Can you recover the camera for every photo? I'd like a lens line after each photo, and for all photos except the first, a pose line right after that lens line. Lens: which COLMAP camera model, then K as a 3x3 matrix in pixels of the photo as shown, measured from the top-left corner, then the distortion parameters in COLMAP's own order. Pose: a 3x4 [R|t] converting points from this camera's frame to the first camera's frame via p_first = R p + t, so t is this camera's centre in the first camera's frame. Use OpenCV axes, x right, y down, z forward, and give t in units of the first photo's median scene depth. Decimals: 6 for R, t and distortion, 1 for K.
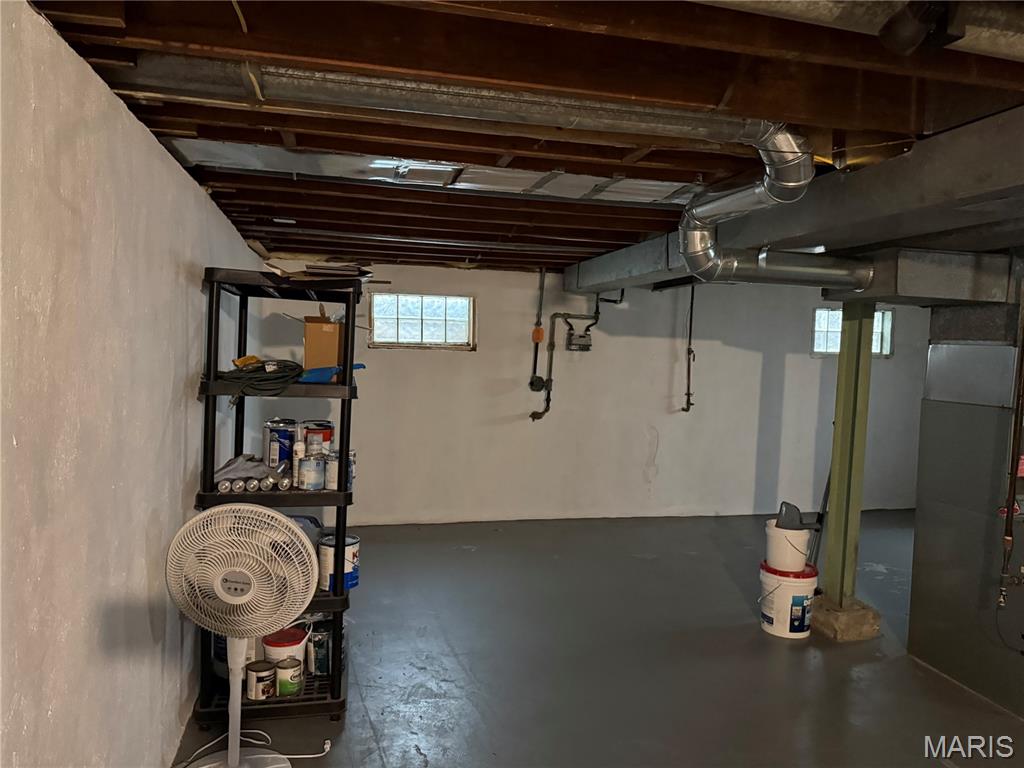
lens RADIAL K [[740.0, 0, 512.0], [0, 740.0, 384.0], [0, 0, 1]] dist [0.002022, 0.000721]
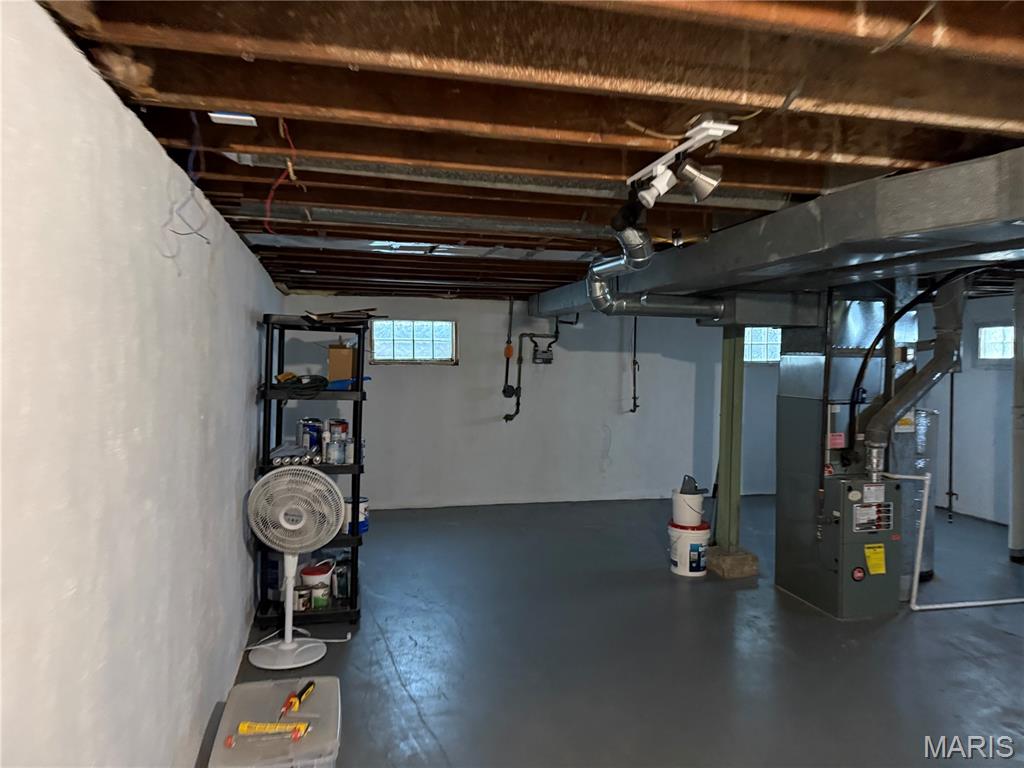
lens RADIAL K [[706.4, 0, 512.0], [0, 706.4, 384.0], [0, 0, 1]] dist [0.071426, 0.000136]
pose [[0.999782, -0.017281, 0.011677, 0.048273], [0.017459, 0.999730, -0.015357, 0.010652], [-0.011408, 0.015558, 0.999814, -0.312751]]
